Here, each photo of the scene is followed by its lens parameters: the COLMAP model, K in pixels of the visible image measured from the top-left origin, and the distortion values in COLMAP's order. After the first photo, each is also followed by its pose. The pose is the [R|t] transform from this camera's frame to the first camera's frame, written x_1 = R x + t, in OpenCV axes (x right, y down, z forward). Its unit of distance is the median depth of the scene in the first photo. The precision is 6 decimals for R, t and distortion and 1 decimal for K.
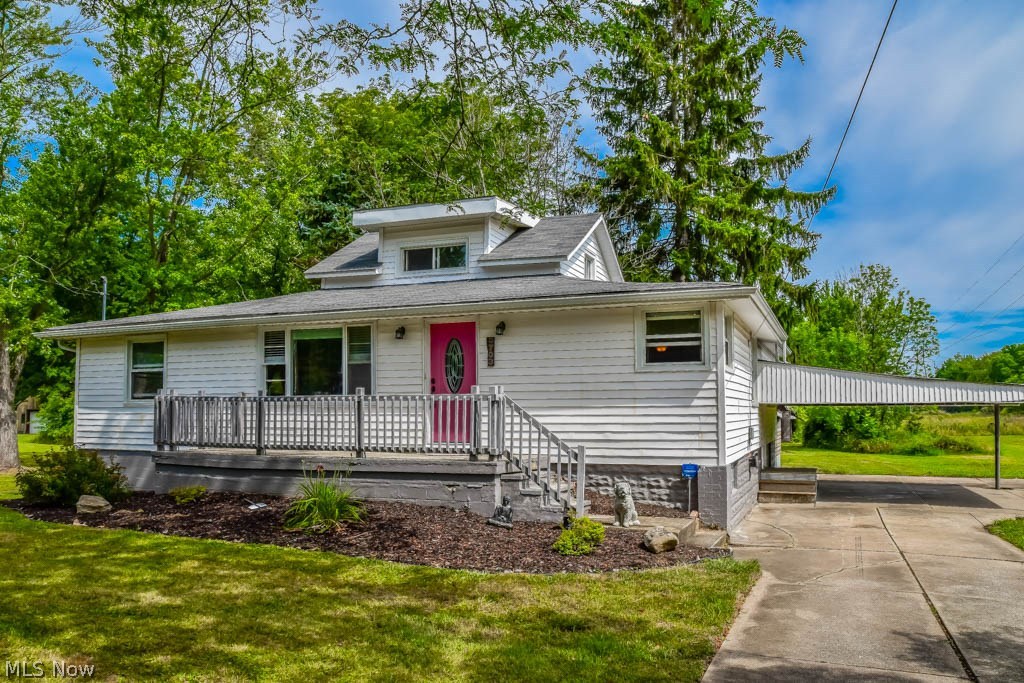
lens RADIAL K [[816.2, 0, 517.6], [0, 816.2, 376.4], [0, 0, 1]] dist [-0.133948, 0.101935]
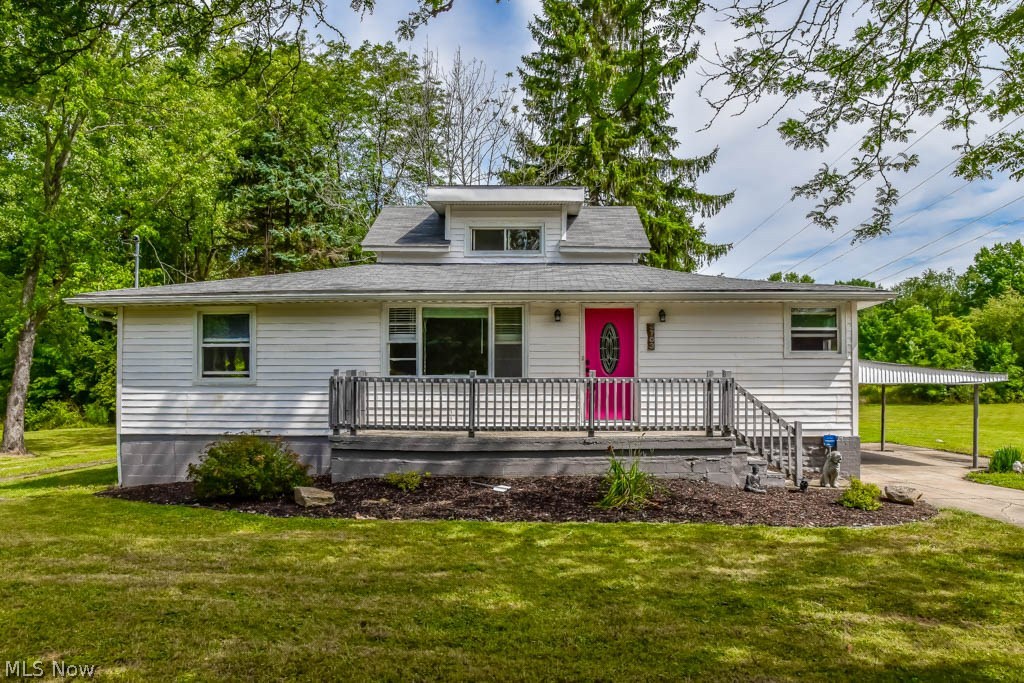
lens RADIAL K [[816.2, 0, 517.6], [0, 816.2, 376.4], [0, 0, 1]] dist [-0.133948, 0.101935]
pose [[0.932204, 0.005108, 0.361896, -0.569841], [-0.017478, 0.999369, 0.030916, -0.007436], [-0.361510, -0.035145, 0.931706, 0.047279]]
